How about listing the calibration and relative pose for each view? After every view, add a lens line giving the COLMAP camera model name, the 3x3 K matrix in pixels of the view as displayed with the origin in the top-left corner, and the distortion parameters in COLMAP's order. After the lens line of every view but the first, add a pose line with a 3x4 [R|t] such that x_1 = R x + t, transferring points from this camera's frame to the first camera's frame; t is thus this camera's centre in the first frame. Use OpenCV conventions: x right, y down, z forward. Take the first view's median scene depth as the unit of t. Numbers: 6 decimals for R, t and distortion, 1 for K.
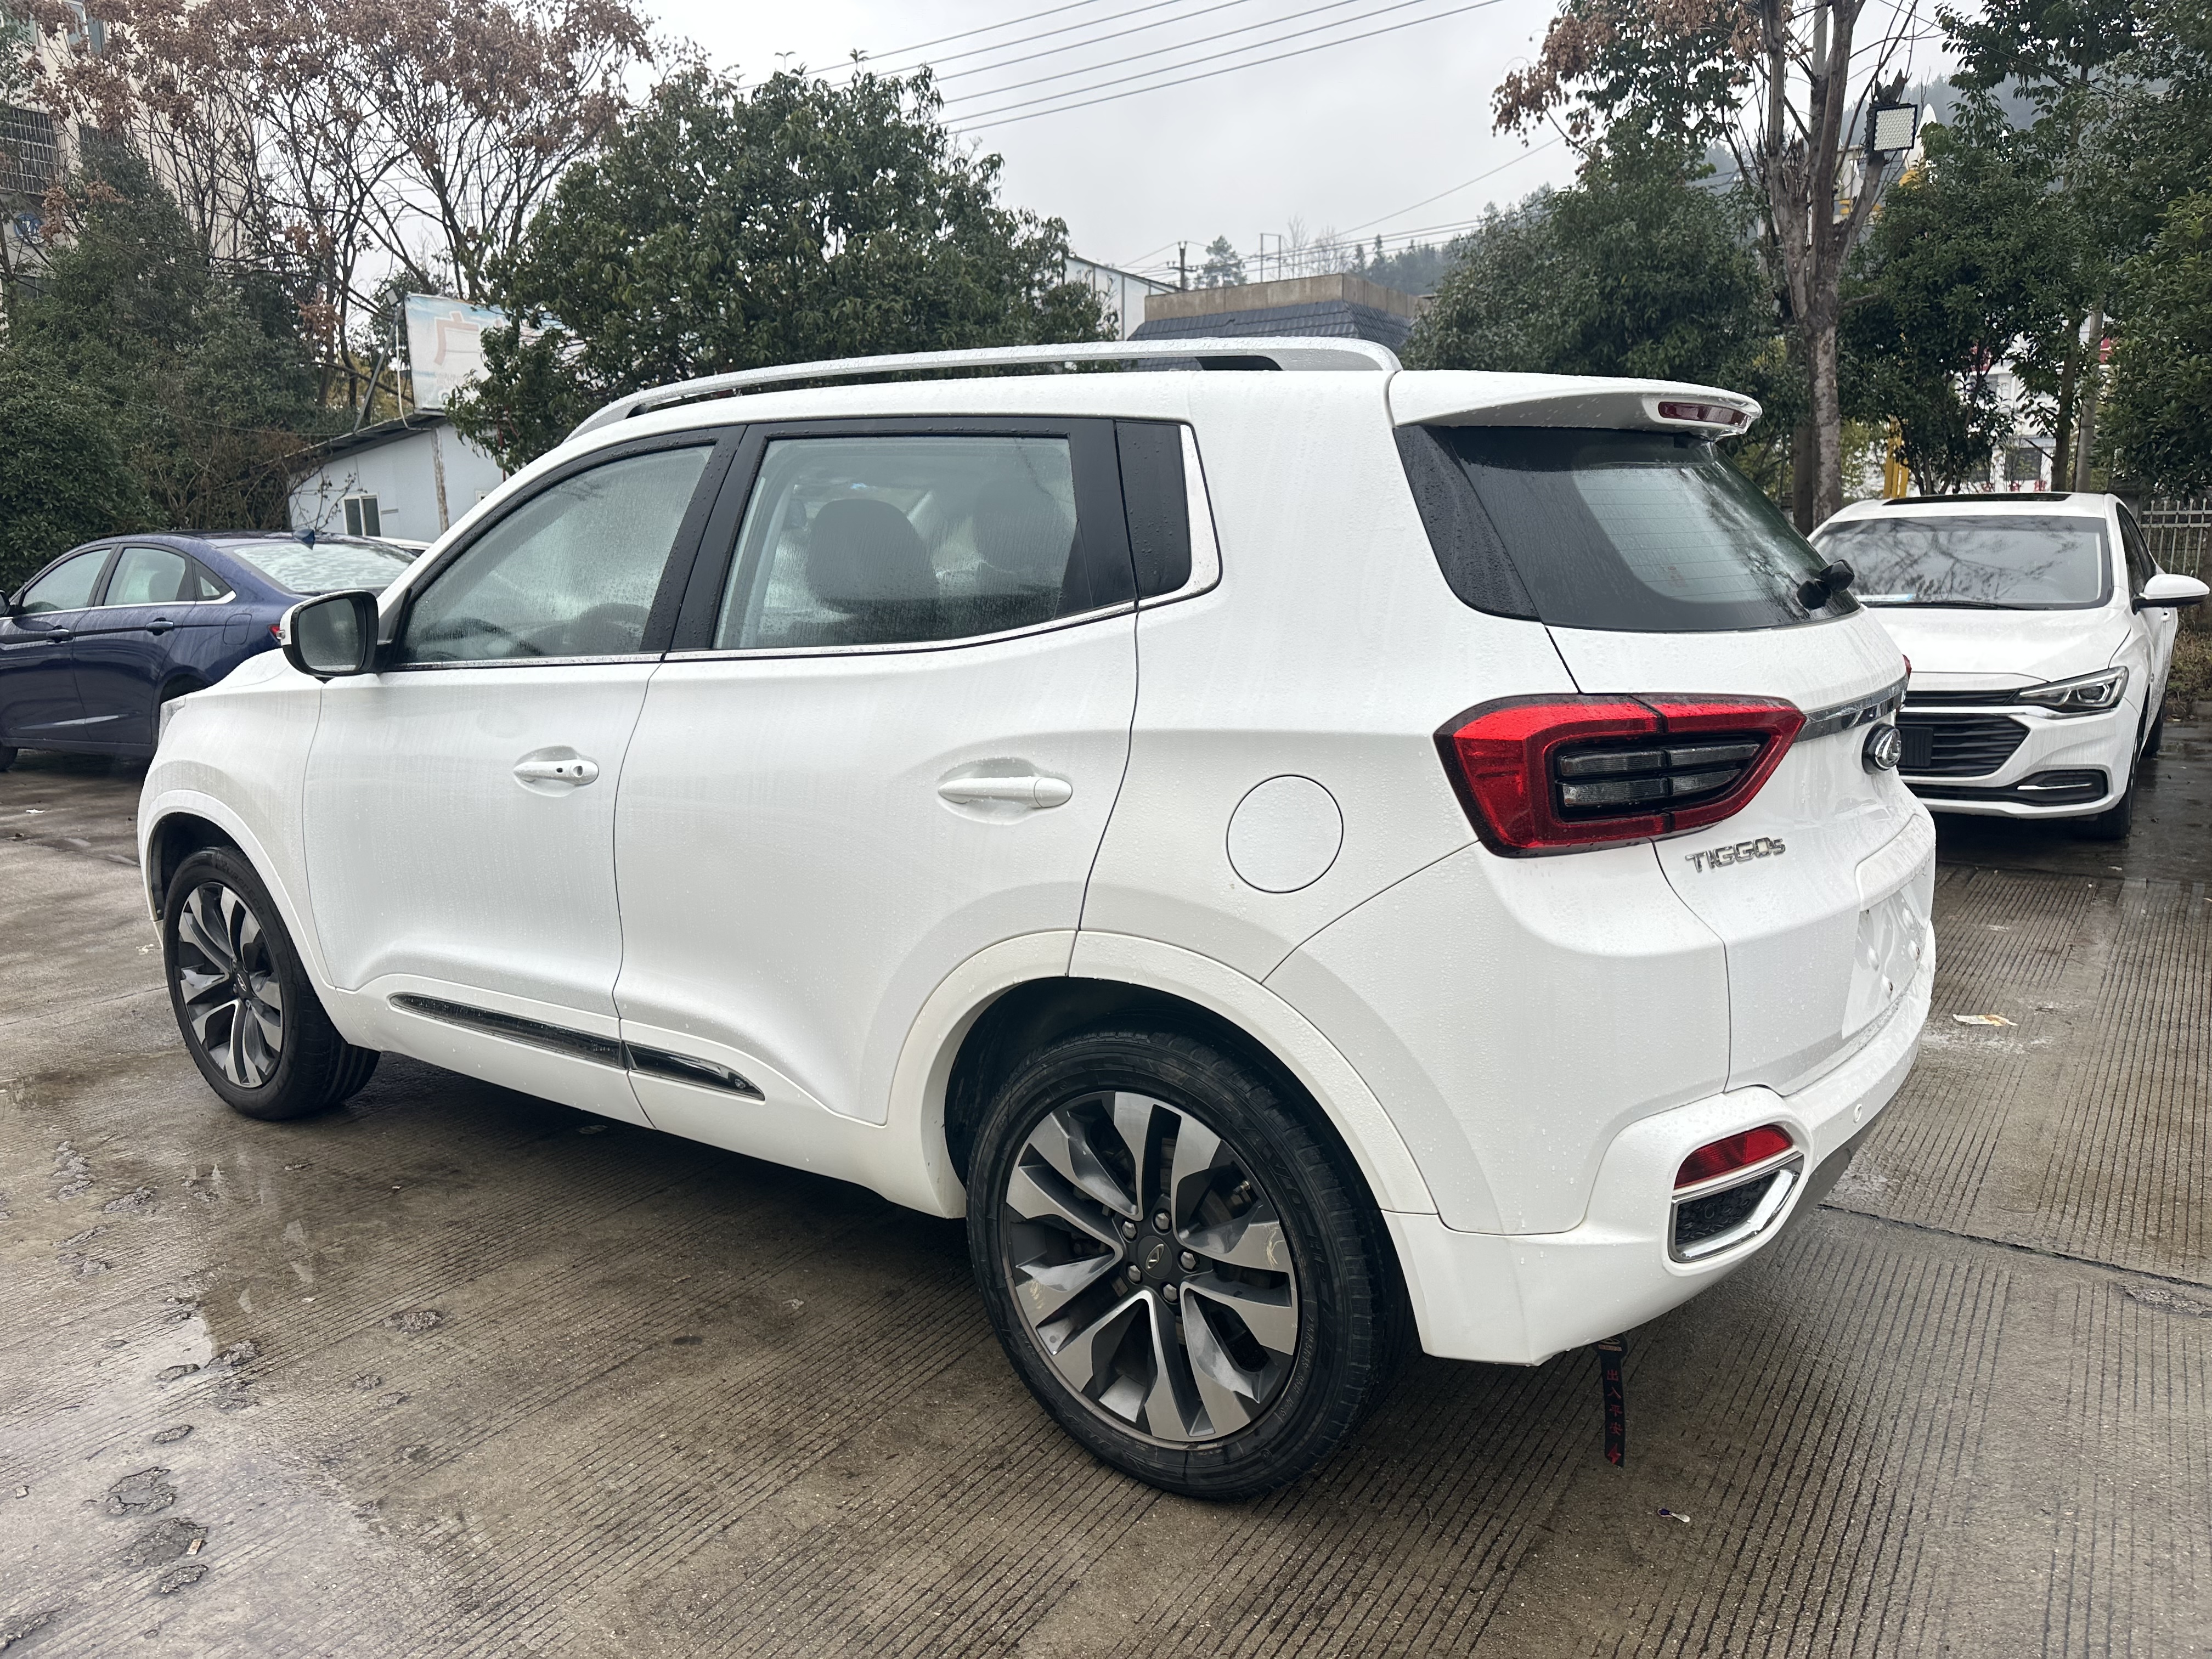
lens RADIAL K [[1568.5, 0, 1115.4], [0, 1568.5, 830.9], [0, 0, 1]] dist [0.009476, -0.016925]
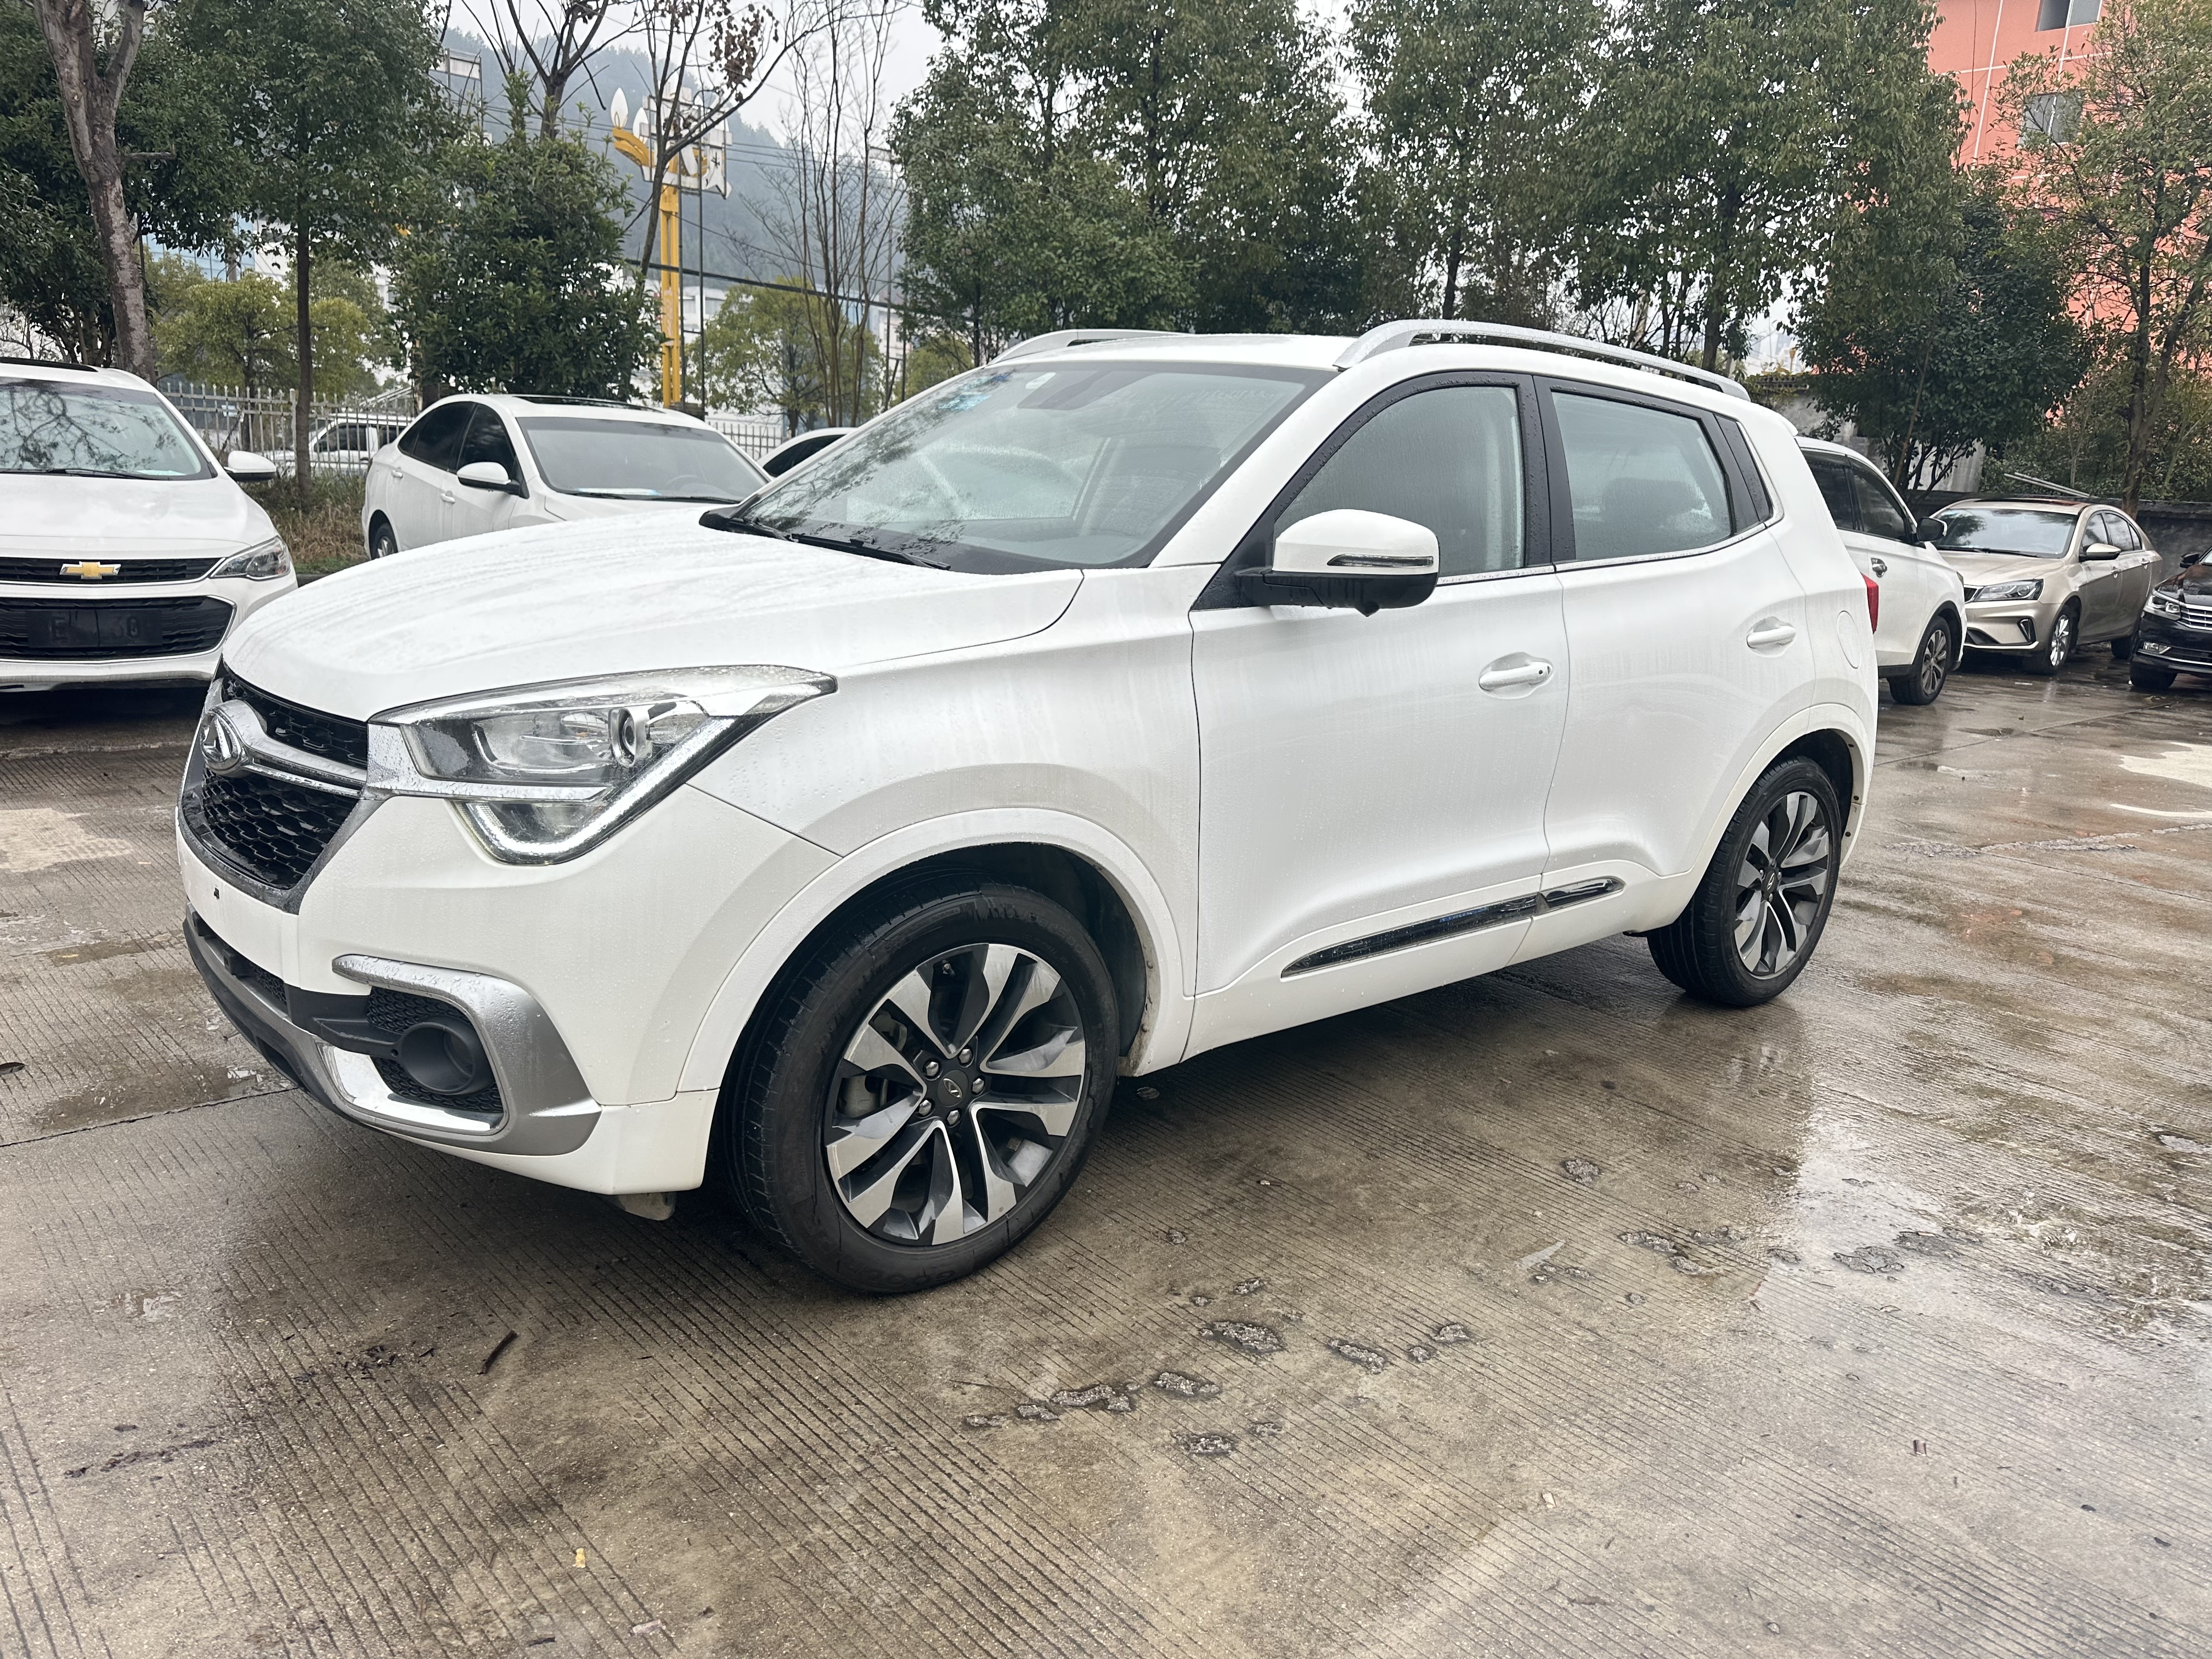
lens RADIAL K [[1519.8, 0, 1101.3], [0, 1519.8, 867.2], [0, 0, 1]] dist [0.009451, 0.000033]
pose [[0.255414, -0.218248, 0.941877, -1.456138], [0.115482, 0.974101, 0.194399, -0.147190], [-0.959910, 0.059118, 0.274003, 0.974733]]
